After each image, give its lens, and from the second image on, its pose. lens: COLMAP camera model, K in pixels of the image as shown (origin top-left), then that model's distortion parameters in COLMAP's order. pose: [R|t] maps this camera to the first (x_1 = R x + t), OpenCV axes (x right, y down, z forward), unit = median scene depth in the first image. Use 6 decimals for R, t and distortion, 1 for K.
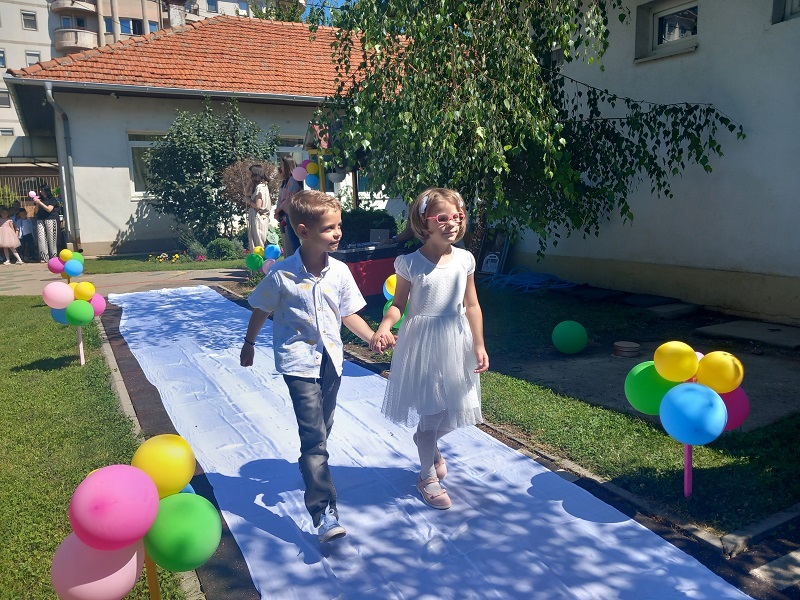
lens RADIAL K [[638.3, 0, 398.3], [0, 638.3, 302.3], [0, 0, 1]] dist [-0.001036, -0.000100]
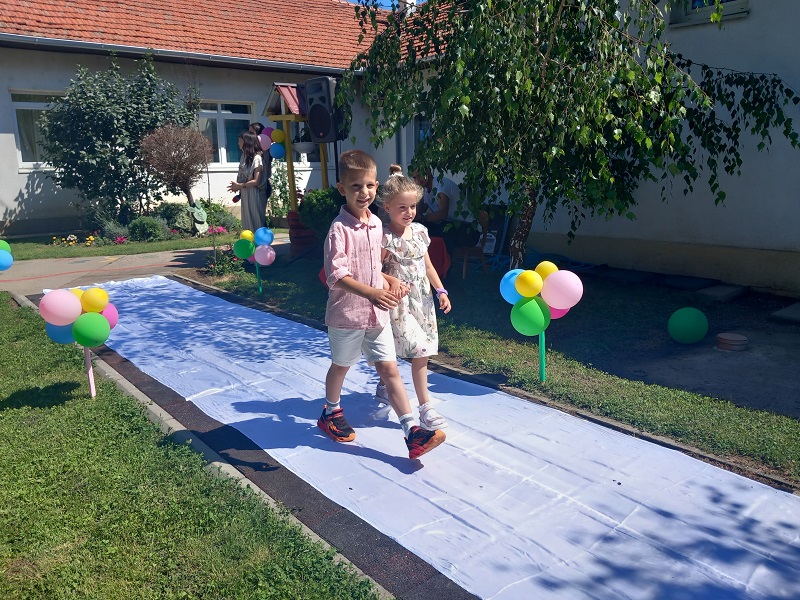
lens RADIAL K [[635.9, 0, 399.9], [0, 635.9, 303.7], [0, 0, 1]] dist [0.001325, -0.003222]
pose [[0.980732, -0.037830, 0.191661, -0.102258], [0.028636, 0.998313, 0.050514, -0.014848], [-0.193248, -0.044053, 0.980160, 0.070783]]
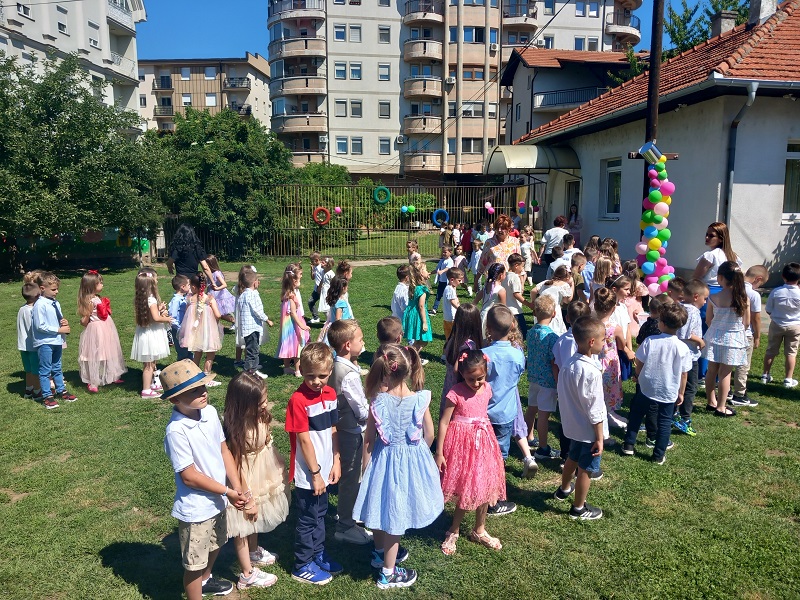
lens RADIAL K [[638.3, 0, 398.3], [0, 638.3, 302.3], [0, 0, 1]] dist [-0.001036, -0.000100]
pose [[0.941120, 0.075815, -0.329463, -0.687452], [-0.078229, 0.996918, 0.005943, -0.029482], [0.328899, 0.020180, 0.944150, 0.073555]]
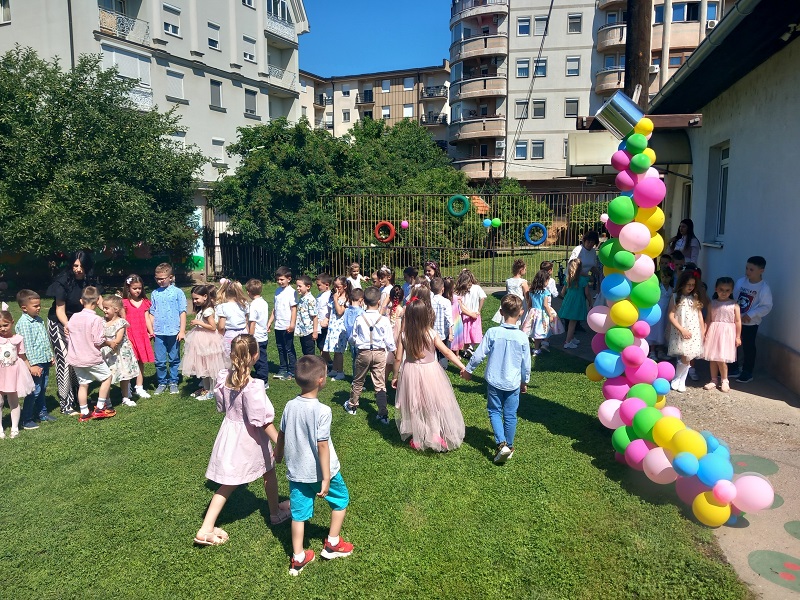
lens RADIAL K [[638.3, 0, 398.3], [0, 638.3, 302.3], [0, 0, 1]] dist [-0.001036, -0.000100]
pose [[0.761186, 0.111101, -0.638946, -0.524080], [-0.122147, 0.992145, 0.027000, -0.120828], [0.636927, 0.057494, 0.768777, 0.557825]]
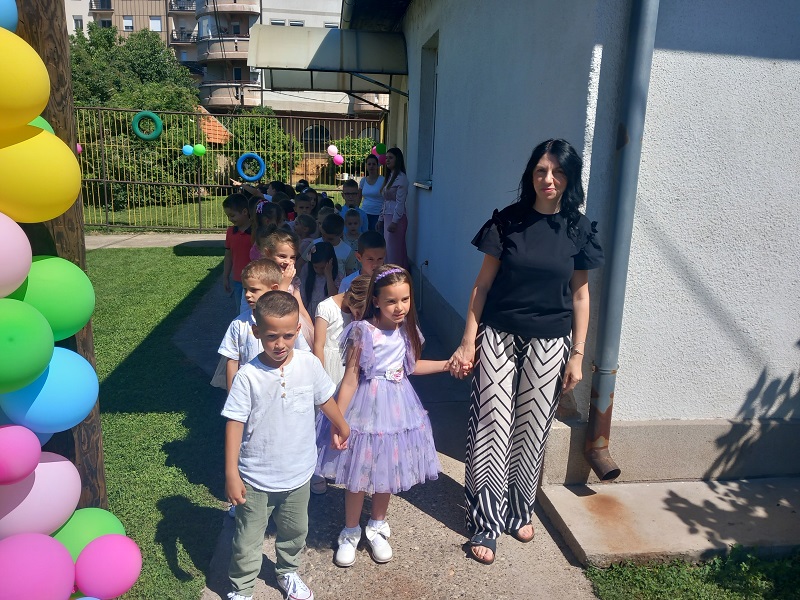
lens RADIAL K [[618.3, 0, 430.8], [0, 618.3, 301.2], [0, 0, 1]] dist [0.004462, -0.048230]
pose [[0.947009, 0.132311, -0.292690, -0.549768], [-0.113322, 0.990252, 0.080985, -0.159108], [0.300552, -0.043525, 0.952772, 0.871507]]
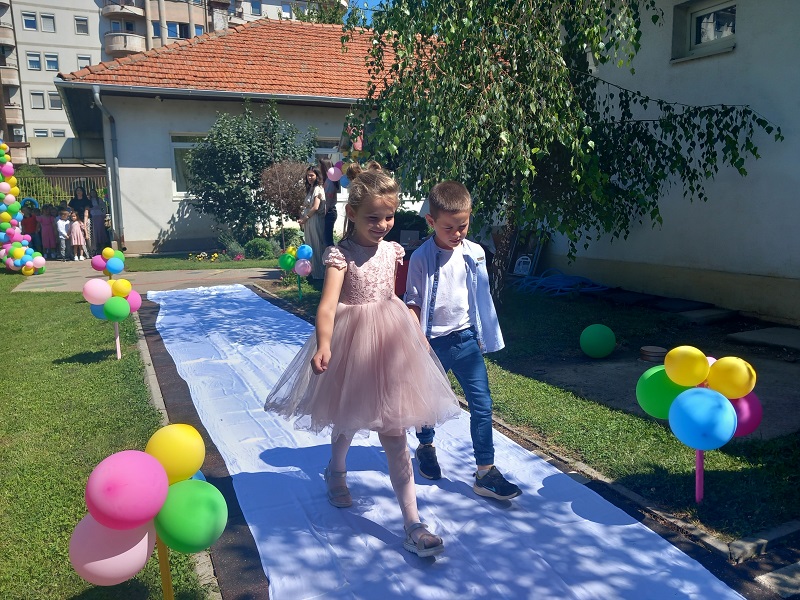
lens RADIAL K [[640.5, 0, 397.9], [0, 640.5, 300.7], [0, 0, 1]] dist [0.001819, -0.002980]
pose [[0.998053, 0.014156, -0.060744, 0.007570], [-0.014407, 0.999889, -0.003695, 0.000118], [0.060685, 0.004563, 0.998147, -0.005420]]
